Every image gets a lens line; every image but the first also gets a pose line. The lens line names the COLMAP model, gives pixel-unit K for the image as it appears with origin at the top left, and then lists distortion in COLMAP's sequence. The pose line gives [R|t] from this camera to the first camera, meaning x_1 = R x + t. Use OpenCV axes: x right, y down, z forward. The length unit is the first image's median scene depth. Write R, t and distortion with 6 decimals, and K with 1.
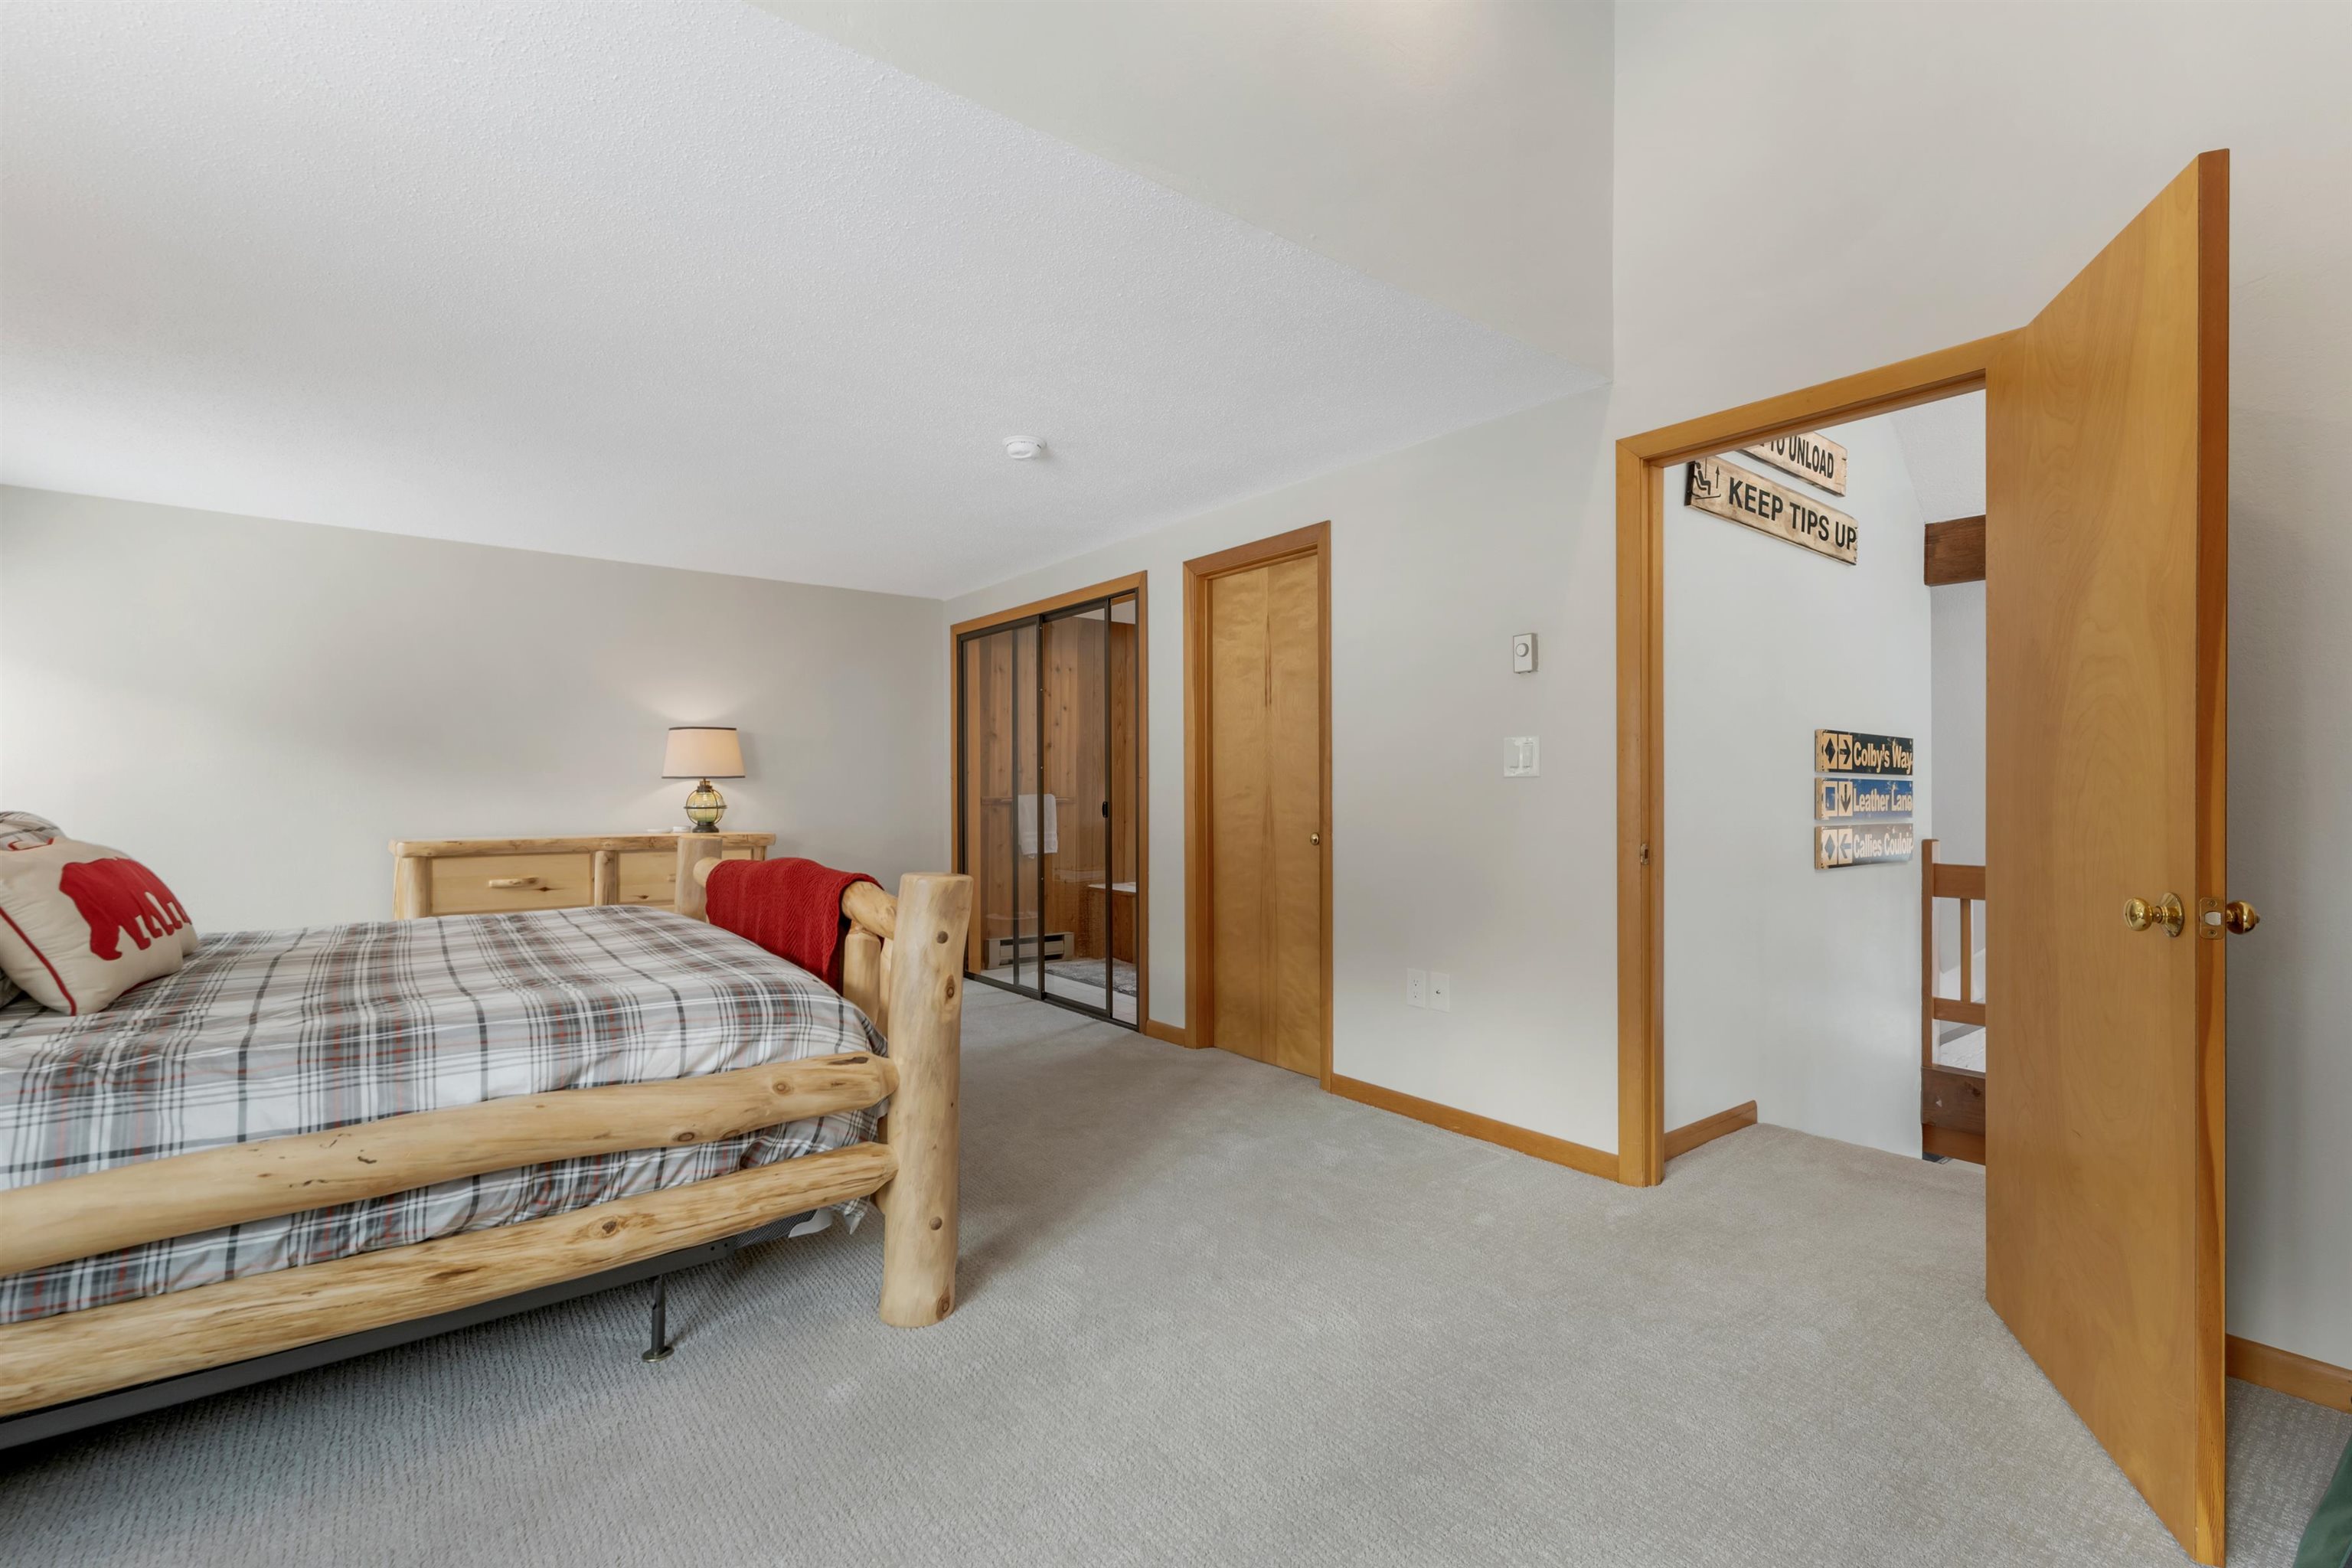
lens RADIAL K [[1125.9, 0, 1178.7], [0, 1125.9, 783.3], [0, 0, 1]] dist [-0.000502, 0.000183]
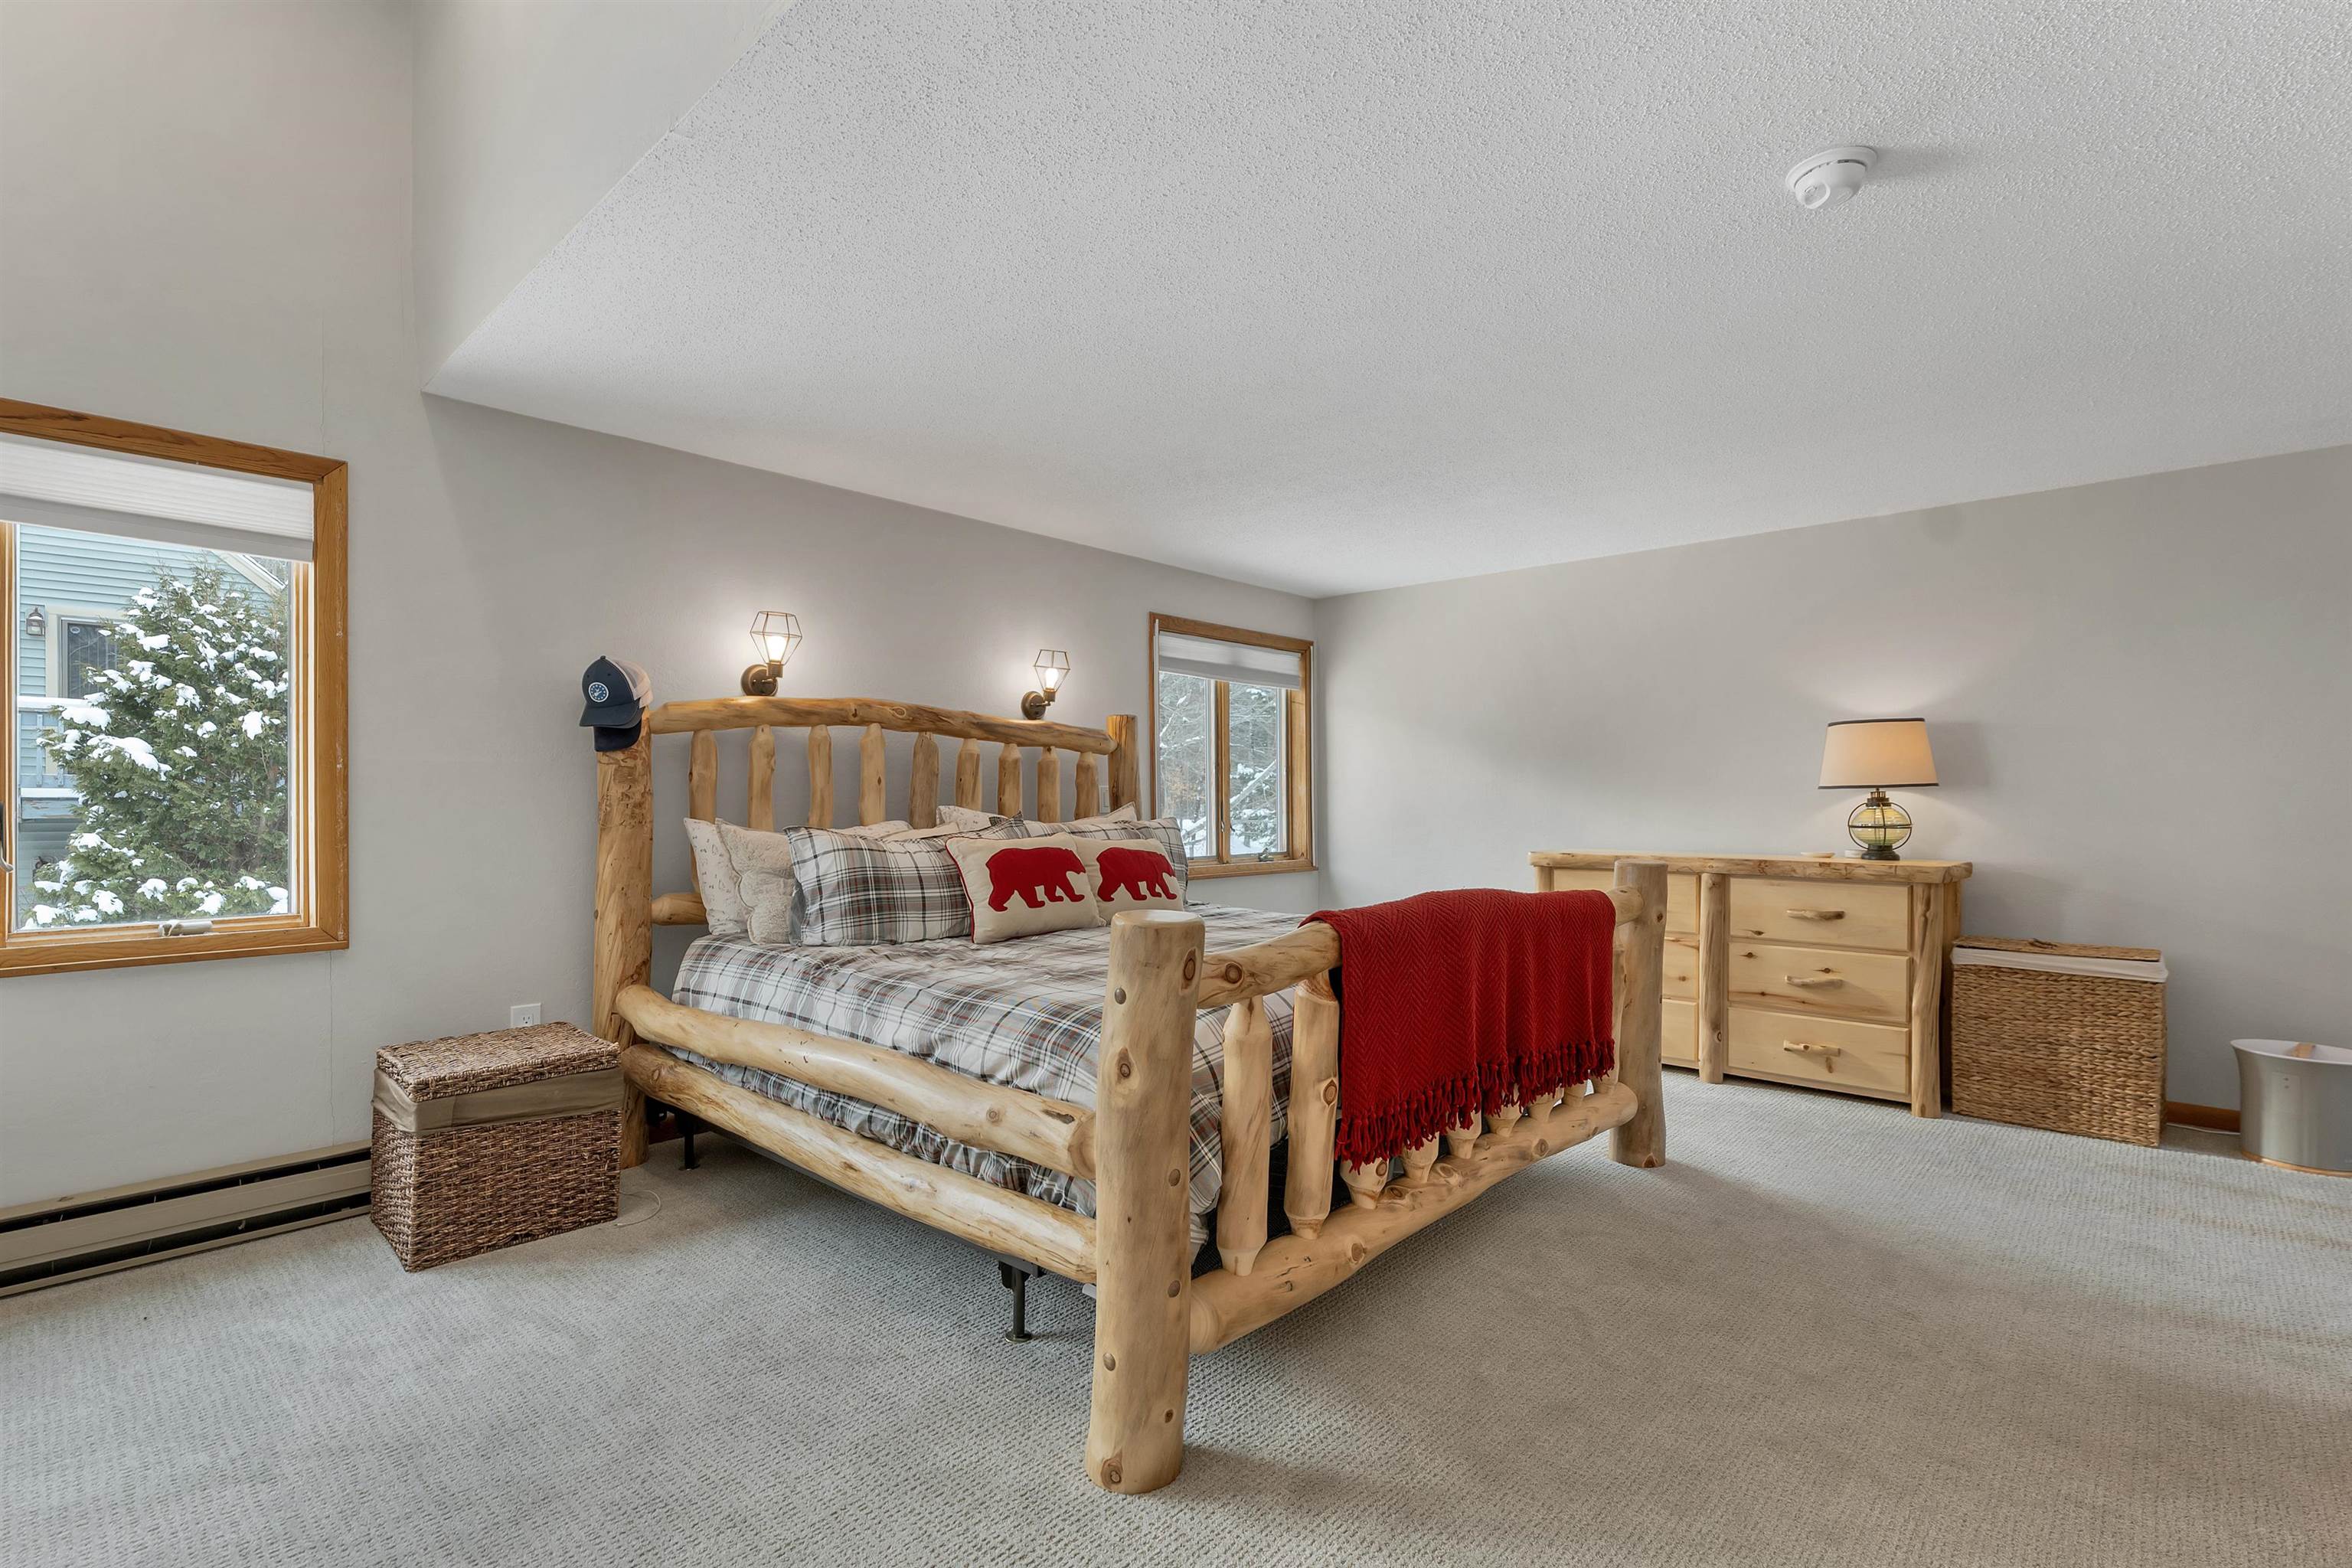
lens RADIAL K [[1125.9, 0, 1170.2], [0, 1125.9, 806.0], [0, 0, 1]] dist [-0.000502, 0.000183]
pose [[0.124906, 0.007019, -0.992144, 0.315147], [0.003811, 0.999964, 0.007554, 0.000604], [0.992161, -0.004725, 0.124875, 0.531591]]
